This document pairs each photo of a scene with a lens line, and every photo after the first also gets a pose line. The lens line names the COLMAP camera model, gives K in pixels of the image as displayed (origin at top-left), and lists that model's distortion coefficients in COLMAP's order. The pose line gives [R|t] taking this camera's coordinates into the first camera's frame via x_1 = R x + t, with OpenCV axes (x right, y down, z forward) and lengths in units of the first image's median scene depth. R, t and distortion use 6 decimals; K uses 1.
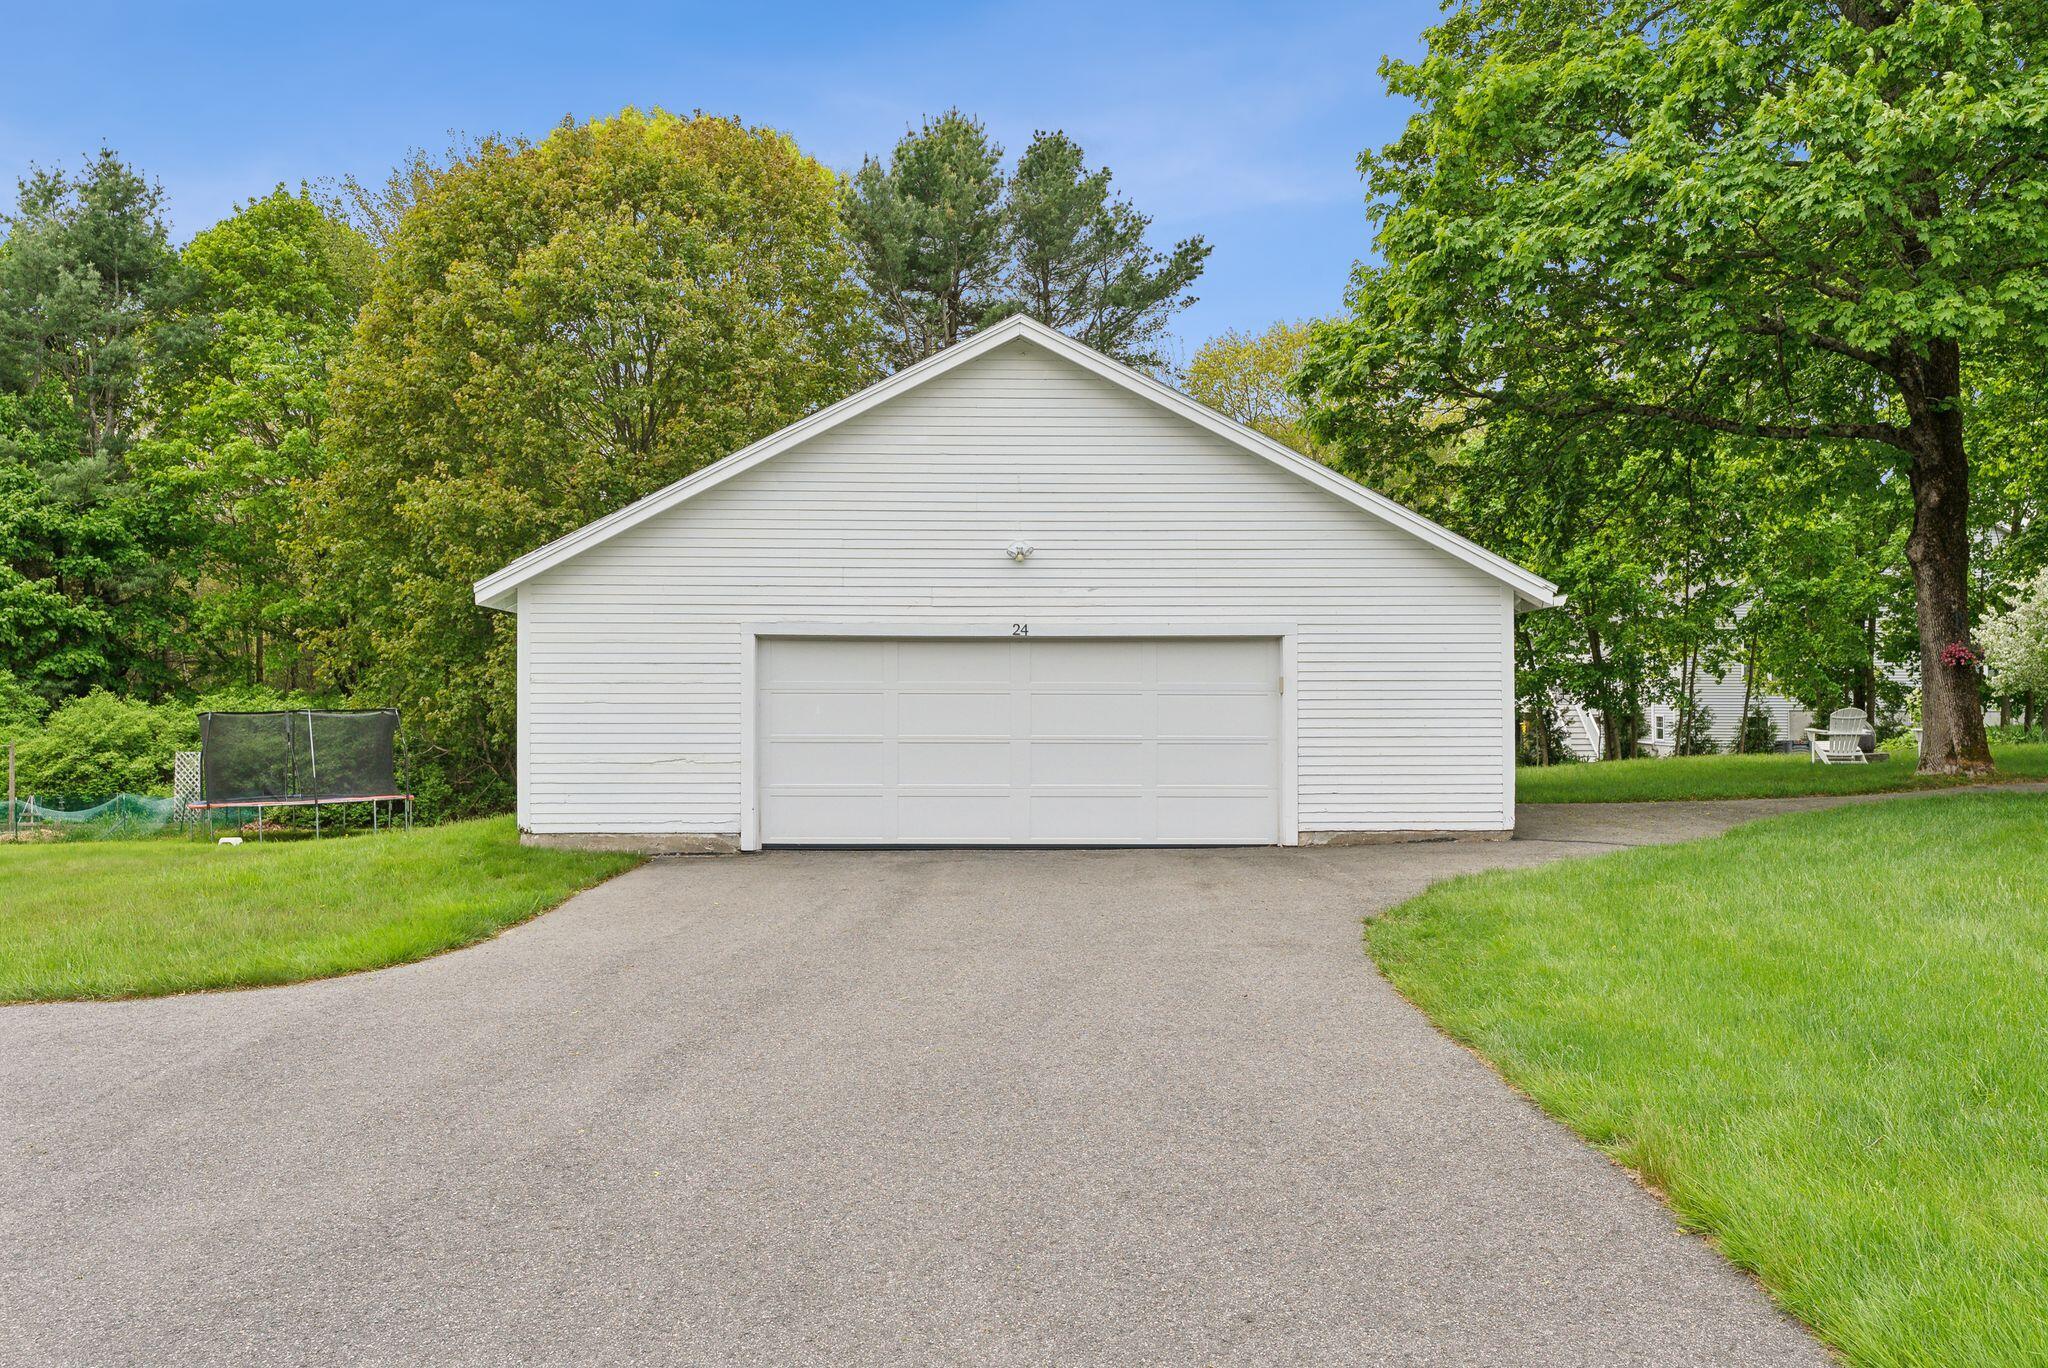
lens RADIAL K [[1622.1, 0, 1041.8], [0, 1622.1, 680.8], [0, 0, 1]] dist [0.036720, 0.006566]
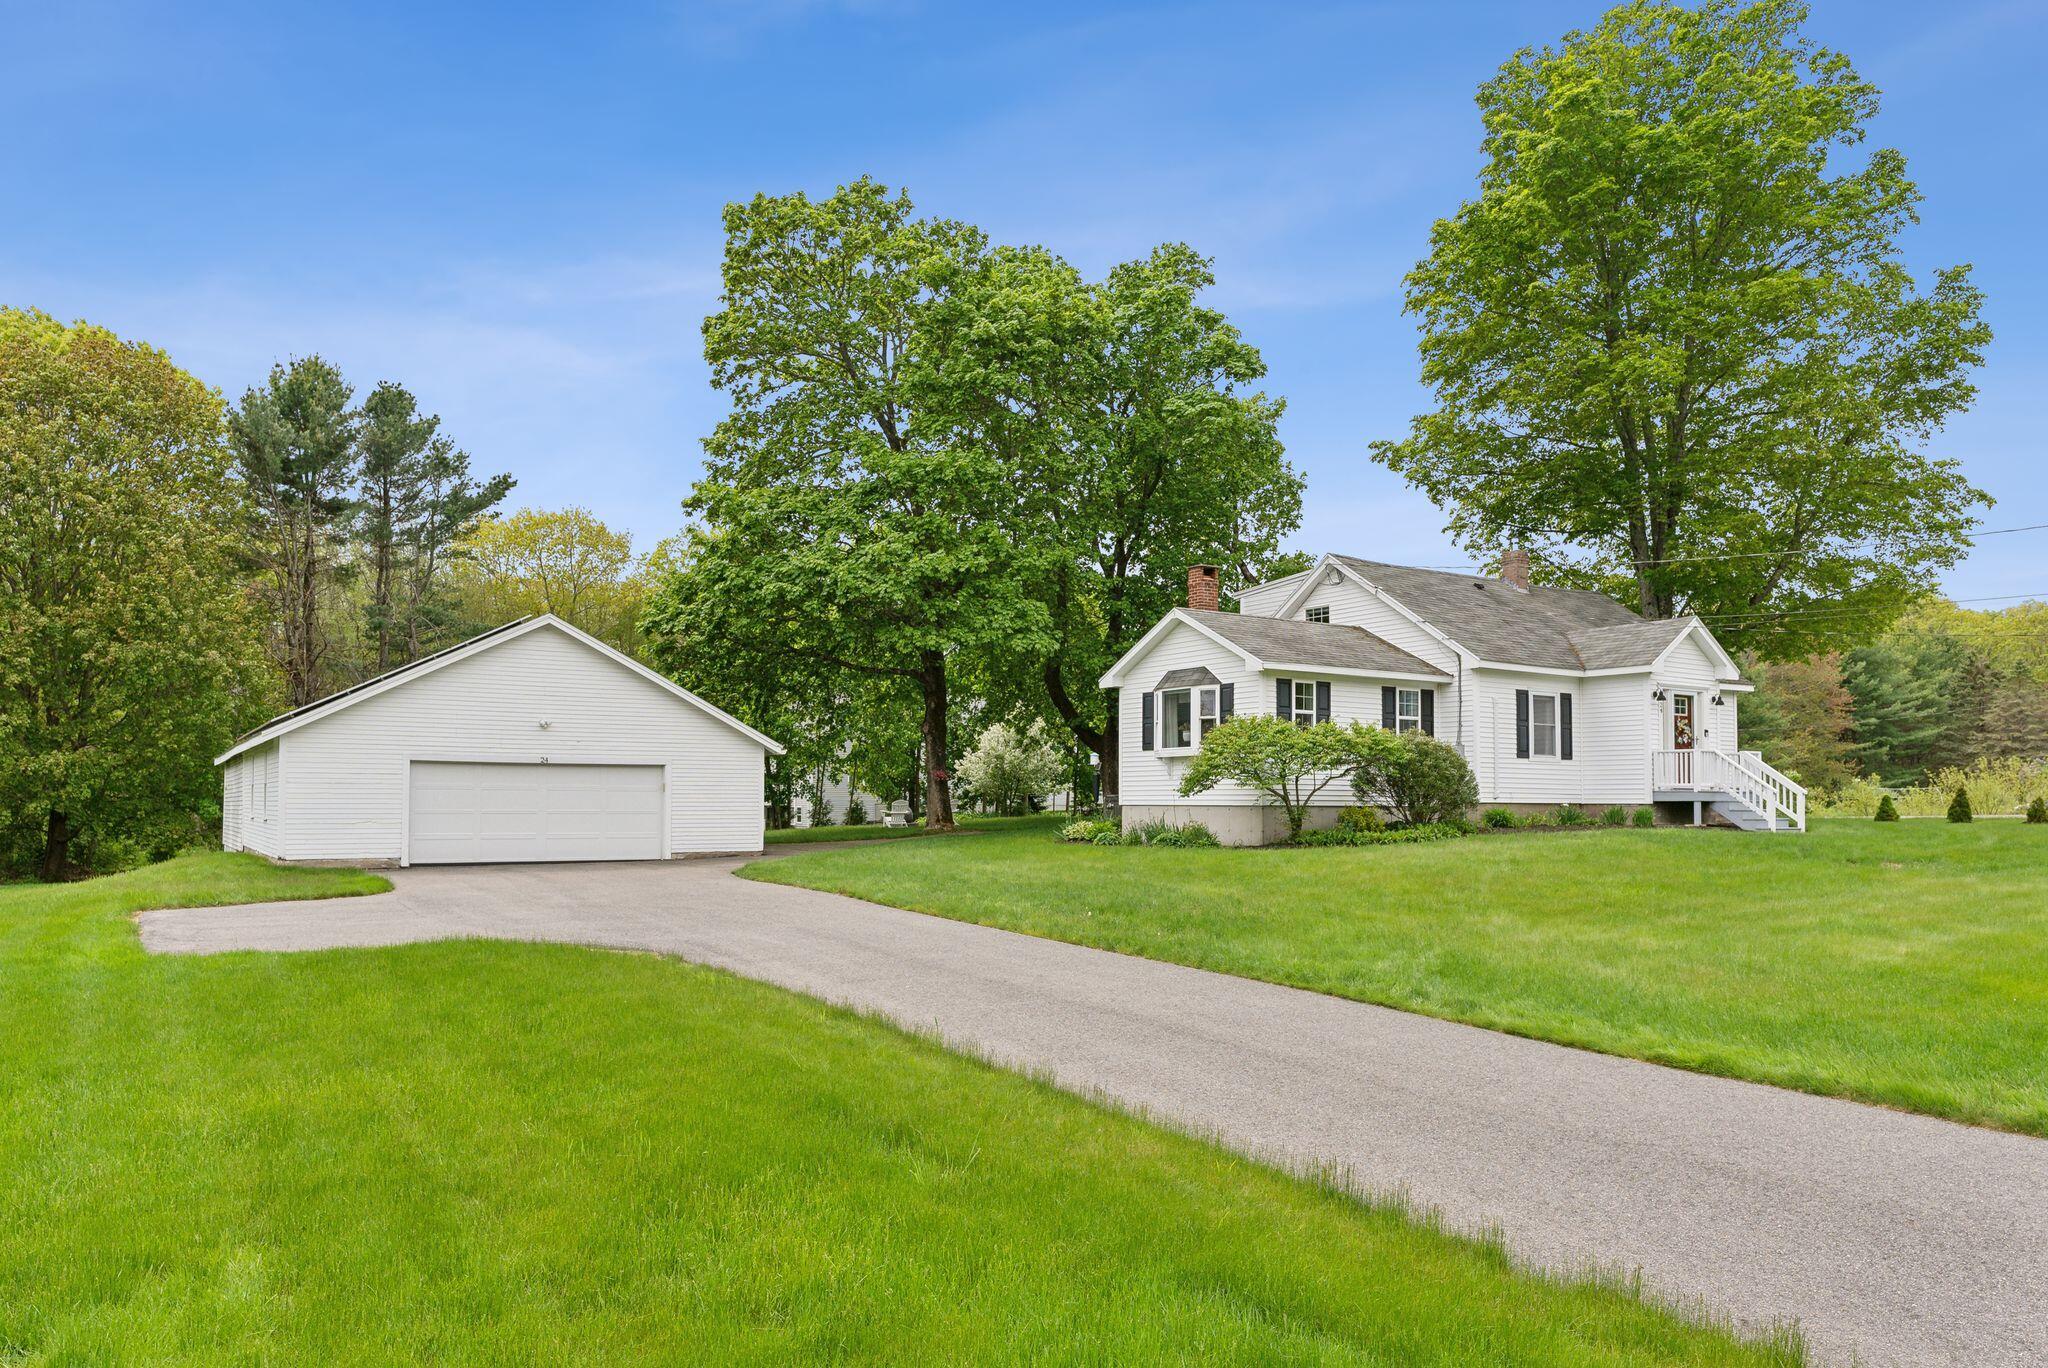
lens RADIAL K [[1622.1, 0, 1030.3], [0, 1622.1, 685.4], [0, 0, 1]] dist [0.036720, 0.006566]
pose [[0.865547, 0.040156, 0.499216, -0.318689], [-0.011400, 0.998102, -0.060520, -0.004291], [-0.500698, 0.046691, 0.864362, -0.699016]]
